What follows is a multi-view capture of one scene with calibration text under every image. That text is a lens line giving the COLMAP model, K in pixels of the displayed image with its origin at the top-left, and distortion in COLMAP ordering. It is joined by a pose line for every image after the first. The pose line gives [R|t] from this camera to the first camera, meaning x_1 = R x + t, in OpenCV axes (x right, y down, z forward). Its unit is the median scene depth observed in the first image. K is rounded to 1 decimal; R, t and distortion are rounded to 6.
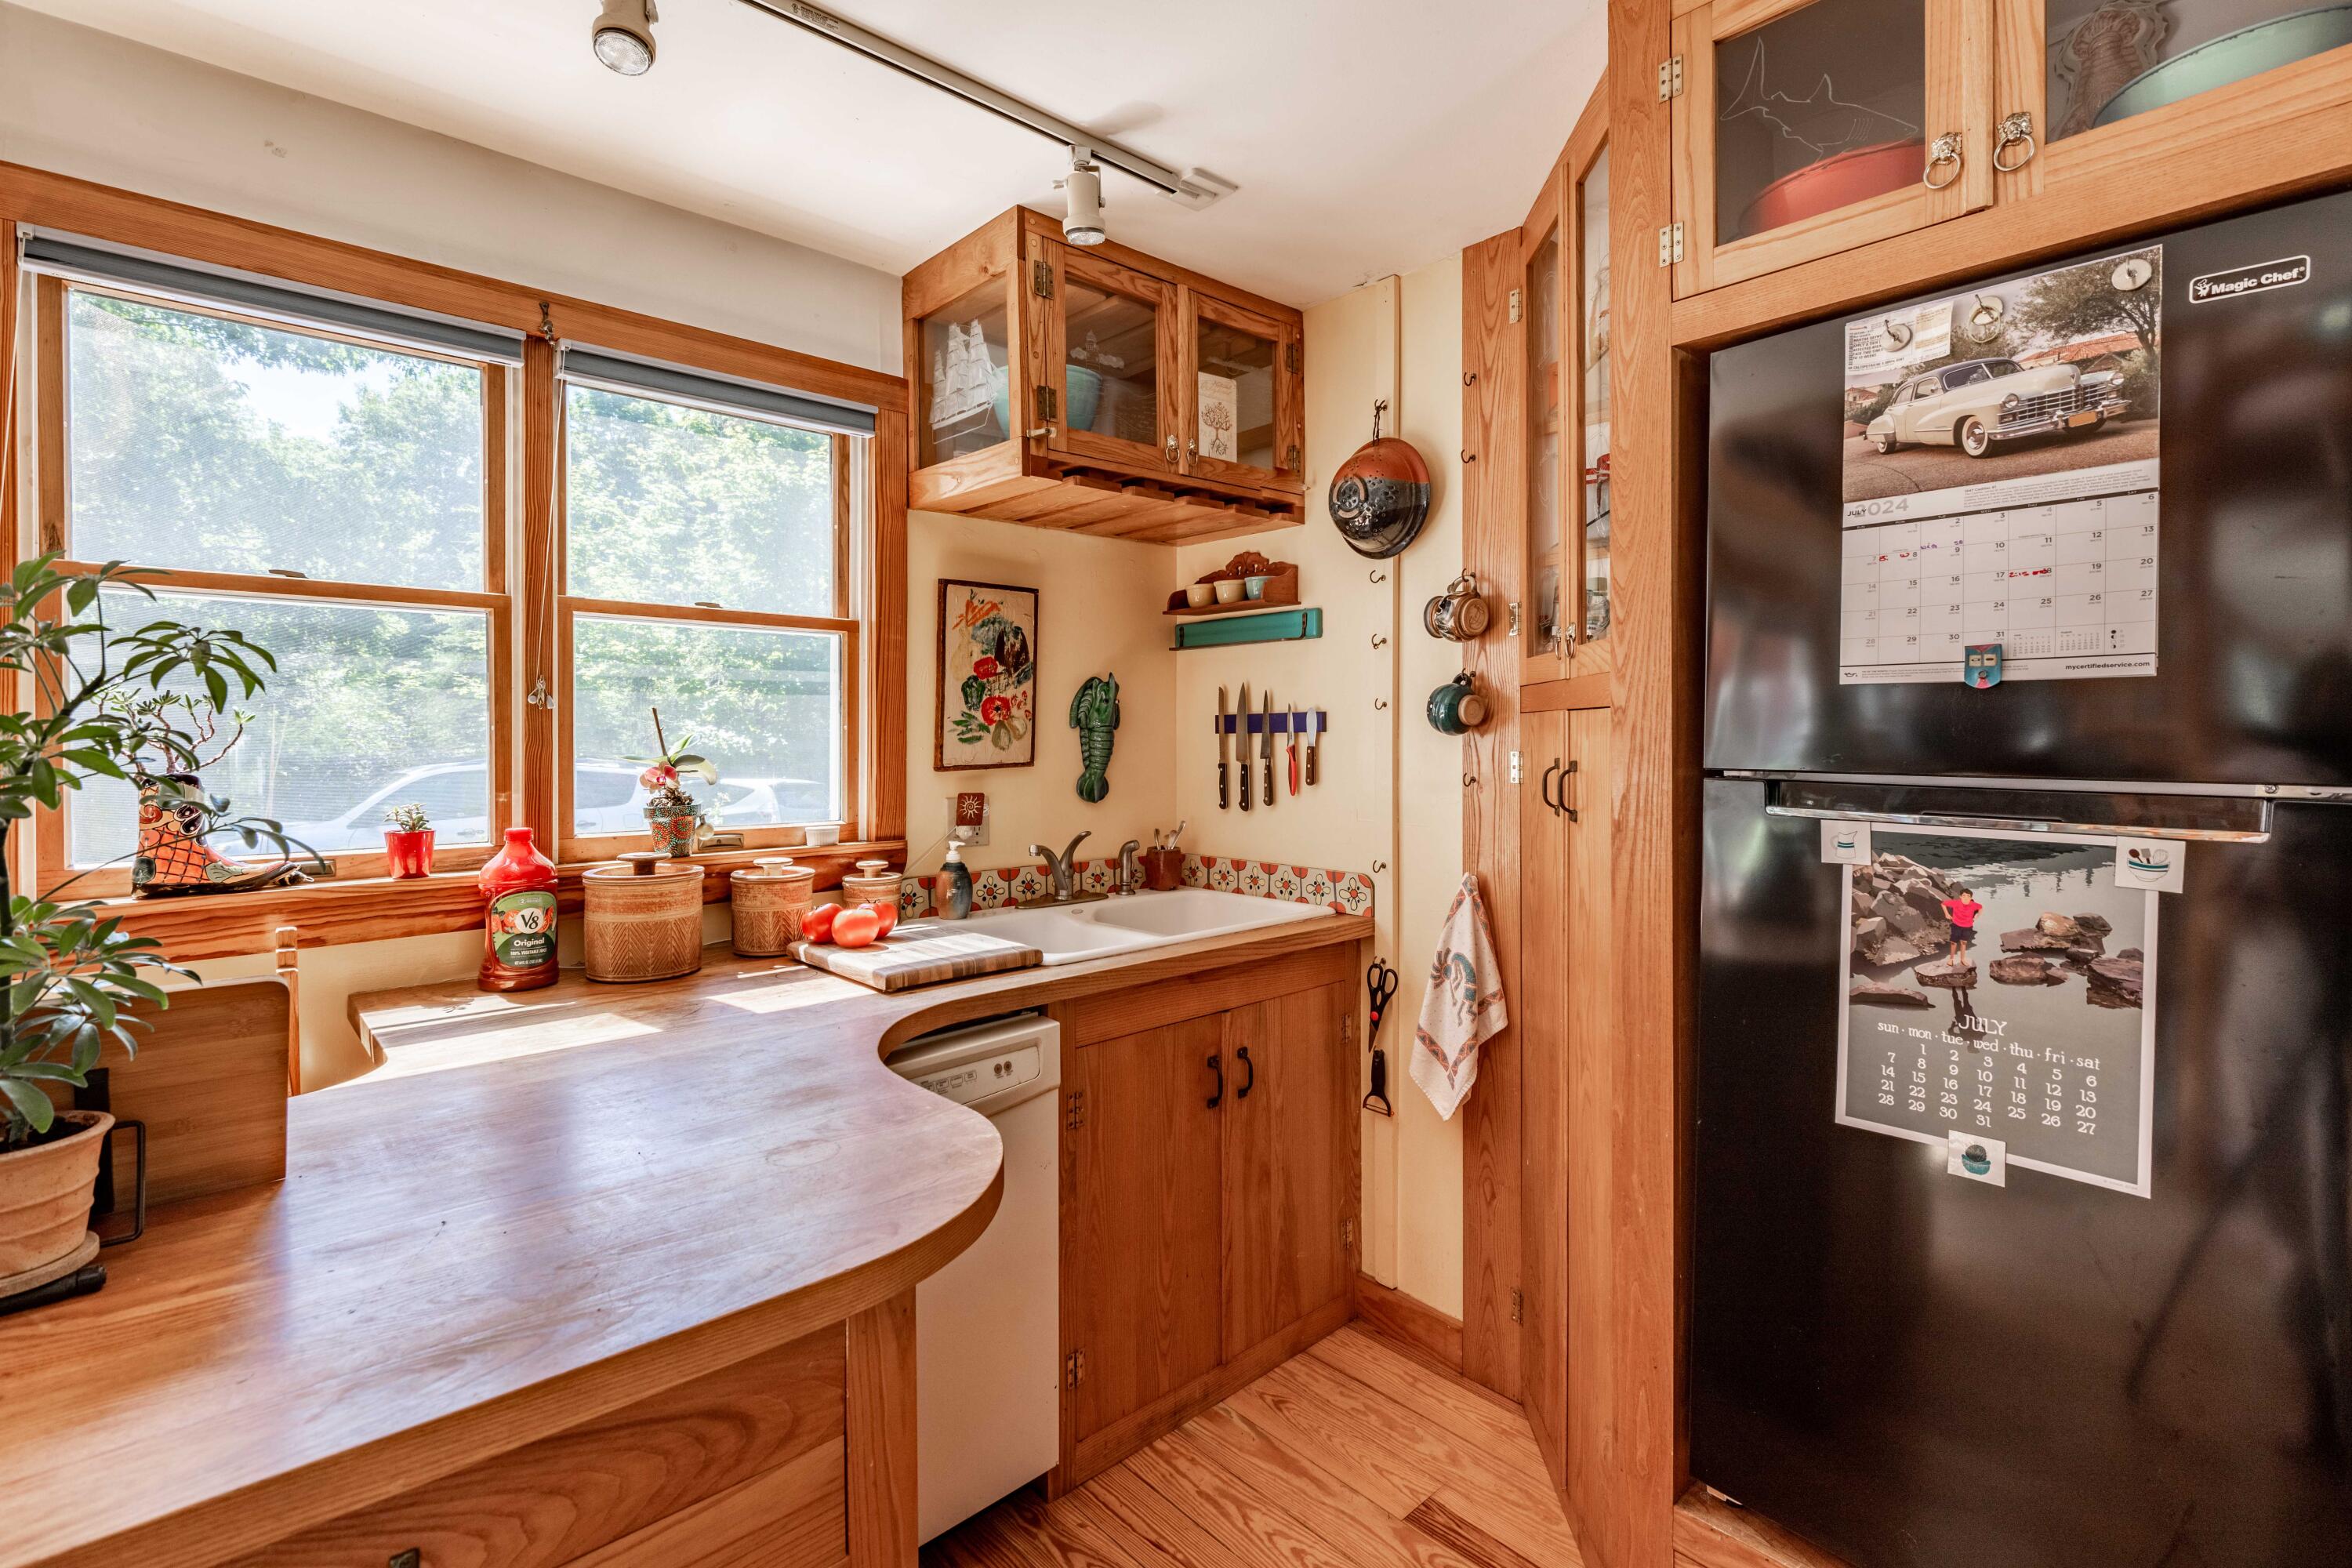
lens RADIAL K [[1079.0, 0, 1176.3], [0, 1079.0, 752.7], [0, 0, 1]] dist [0.000688, -0.006793]
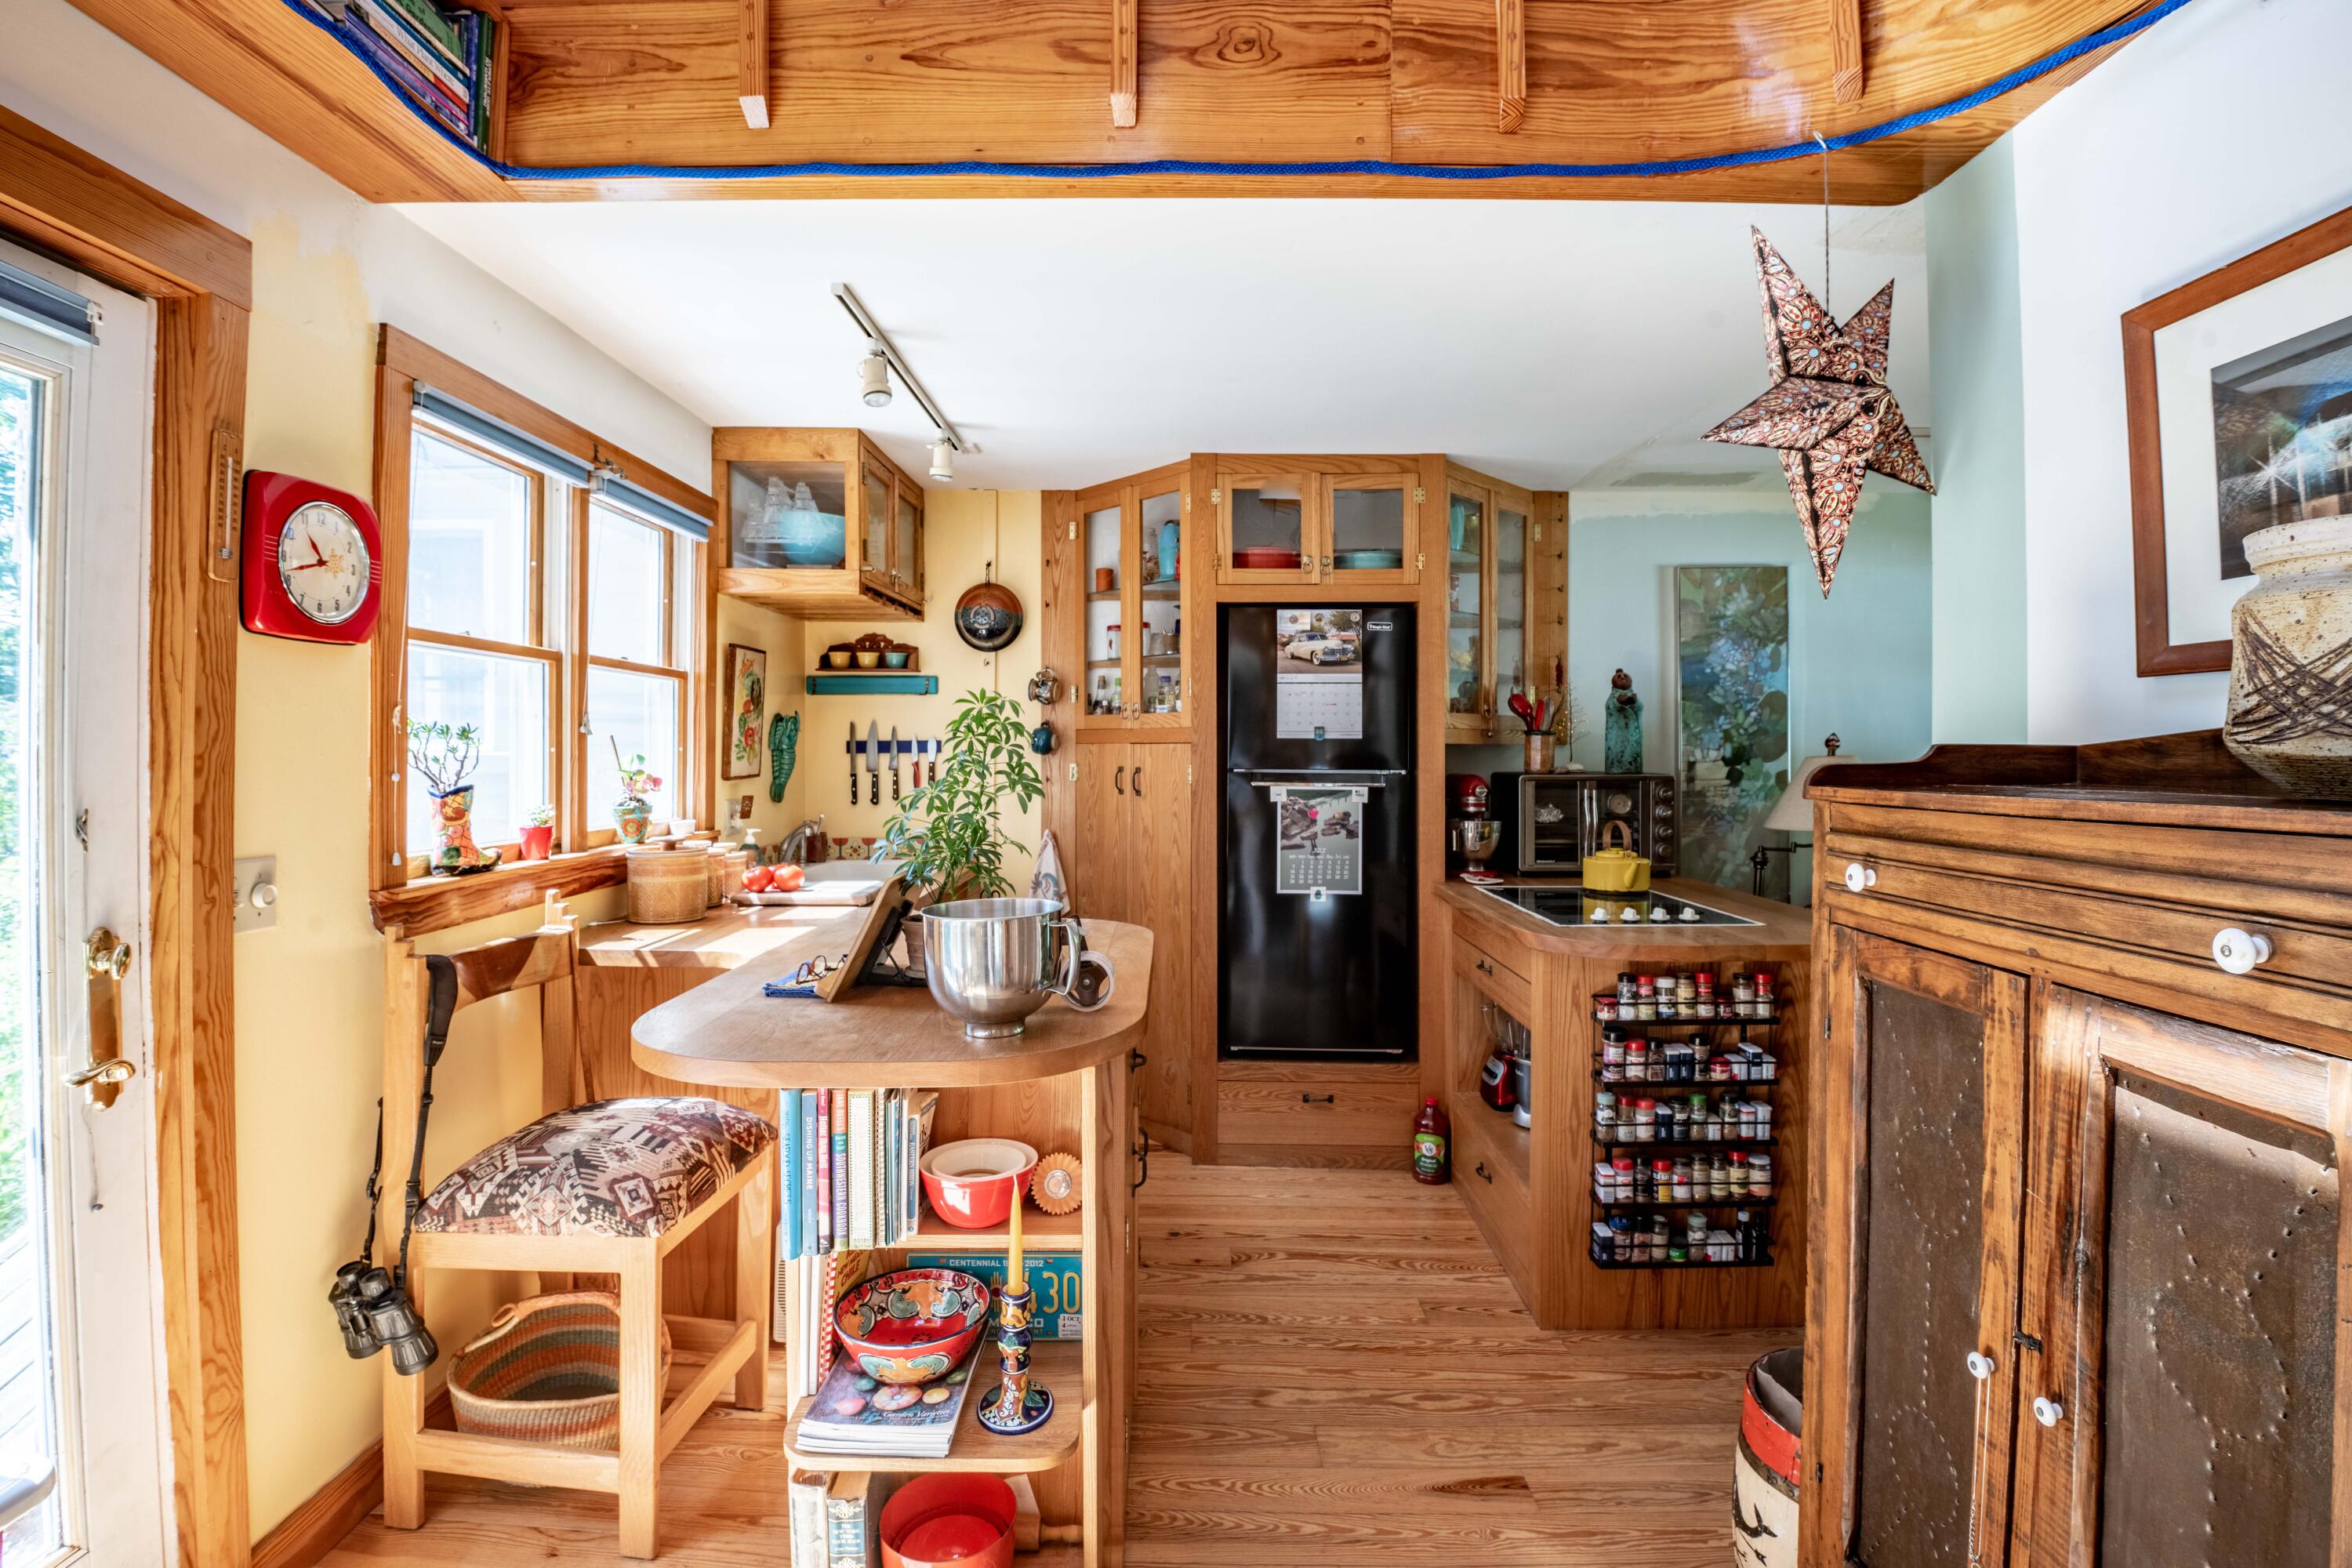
lens RADIAL K [[1080.1, 0, 1175.7], [0, 1080.1, 763.1], [0, 0, 1]] dist [-0.001617, -0.016214]
pose [[0.676875, -0.003429, 0.736090, -0.984801], [0.009117, 0.999951, -0.003725, 0.006765], [-0.736041, 0.009233, 0.676874, -0.430098]]
